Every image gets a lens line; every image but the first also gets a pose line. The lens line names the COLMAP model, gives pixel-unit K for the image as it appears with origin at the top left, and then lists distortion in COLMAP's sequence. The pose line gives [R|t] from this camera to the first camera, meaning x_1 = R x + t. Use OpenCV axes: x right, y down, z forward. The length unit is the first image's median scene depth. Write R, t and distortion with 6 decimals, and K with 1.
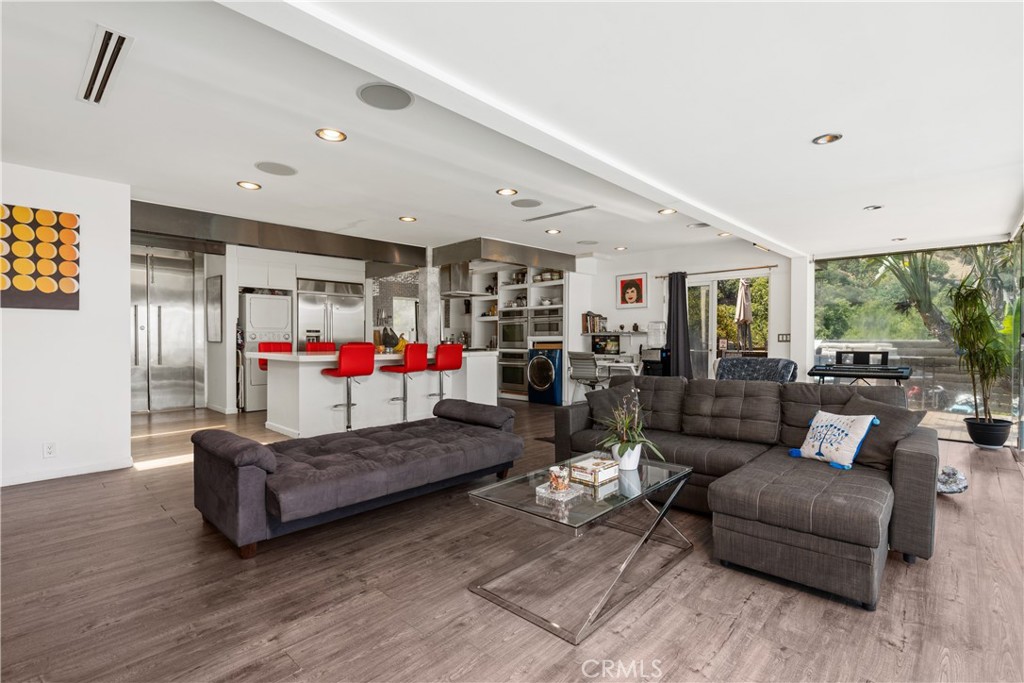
lens RADIAL K [[468.3, 0, 529.2], [0, 468.3, 347.4], [0, 0, 1]] dist [-0.003180, 0.001180]
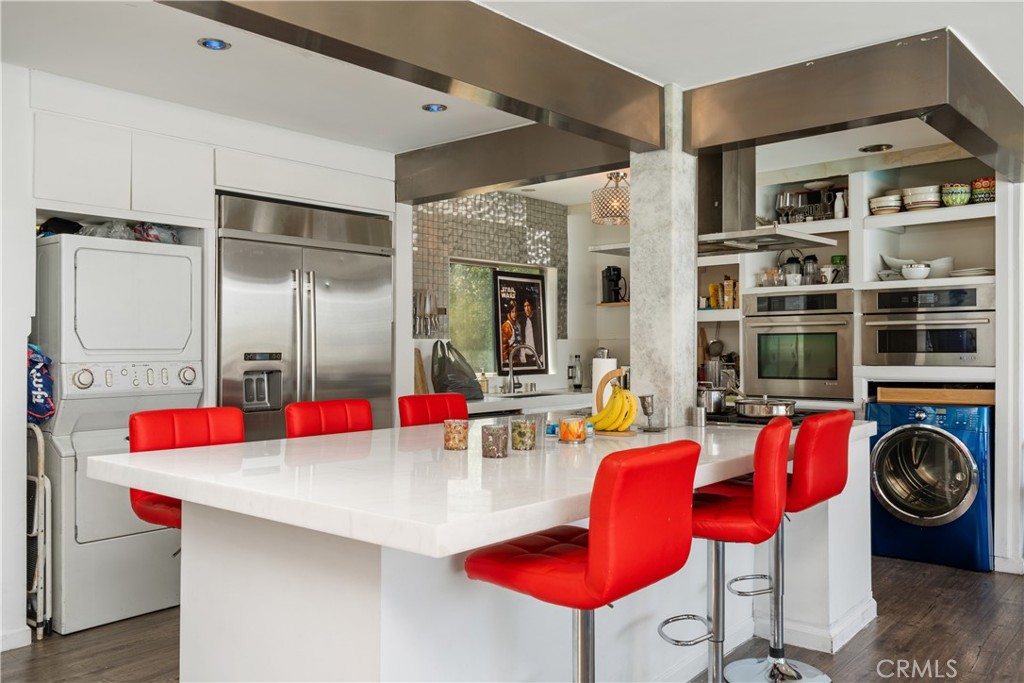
lens RADIAL K [[815.8, 0, 532.0], [0, 815.8, 310.7], [0, 0, 1]] dist [-0.058886, 0.013889]
pose [[0.999181, -0.001723, 0.040428, -0.278031], [0.004163, 0.998169, -0.060336, -0.030347], [-0.040250, 0.060455, 0.997359, 0.406365]]
